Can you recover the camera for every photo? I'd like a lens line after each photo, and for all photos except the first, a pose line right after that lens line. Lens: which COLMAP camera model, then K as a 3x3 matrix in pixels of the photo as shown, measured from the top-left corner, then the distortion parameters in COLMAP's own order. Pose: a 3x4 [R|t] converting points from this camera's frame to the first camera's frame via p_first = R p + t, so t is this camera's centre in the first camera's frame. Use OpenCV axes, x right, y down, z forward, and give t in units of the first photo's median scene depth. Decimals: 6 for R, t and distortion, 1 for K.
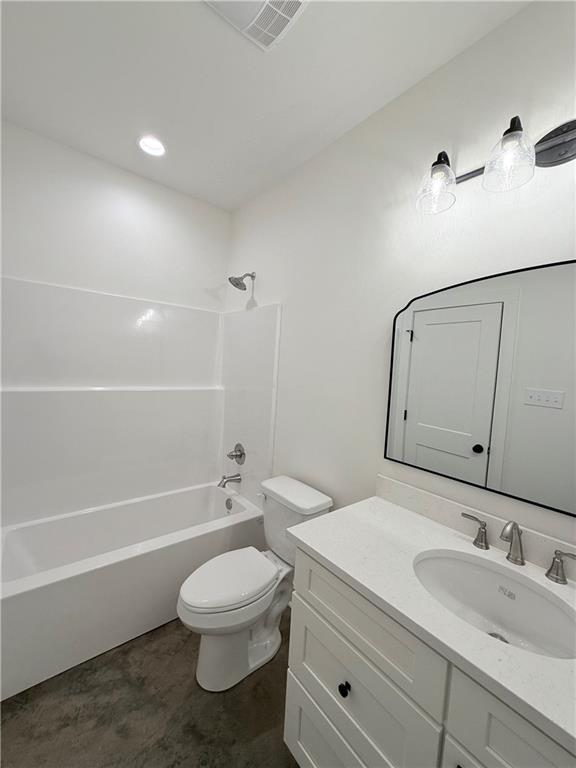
lens RADIAL K [[306.2, 0, 287.1], [0, 306.2, 382.4], [0, 0, 1]] dist [-0.001108, -0.000021]
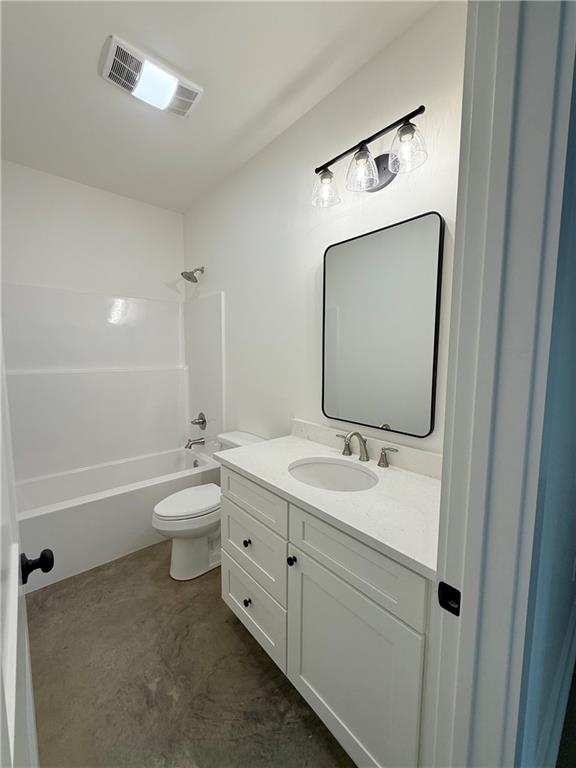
lens RADIAL K [[306.2, 0, 287.1], [0, 306.2, 382.4], [0, 0, 1]] dist [-0.001108, -0.000021]
pose [[0.997737, -0.061053, 0.028167, 0.250377], [0.059850, 0.997335, 0.041724, 0.086896], [-0.030640, -0.039943, 0.998732, -0.327623]]
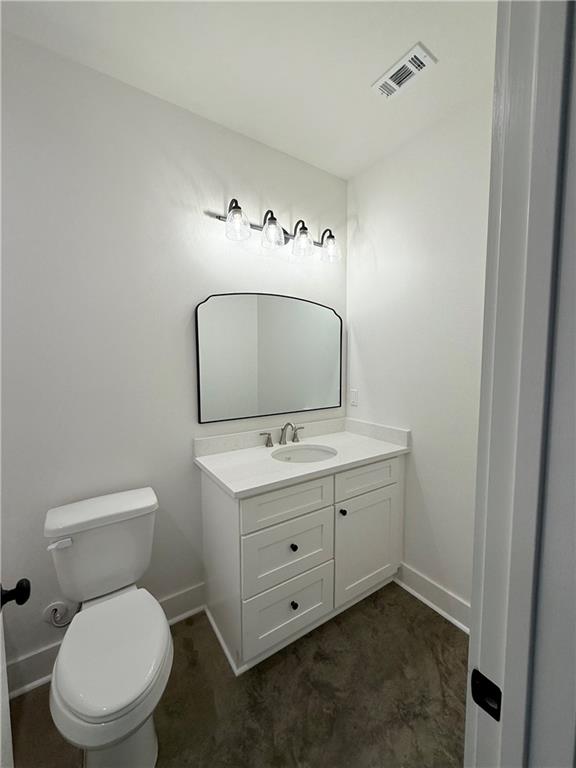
lens RADIAL K [[306.2, 0, 287.1], [0, 306.2, 382.4], [0, 0, 1]] dist [-0.001108, -0.000021]
pose [[0.094563, -0.131698, 0.986769, -0.830918], [0.061878, 0.990072, 0.126209, -0.047183], [-0.993594, 0.049125, 0.101773, 0.525674]]
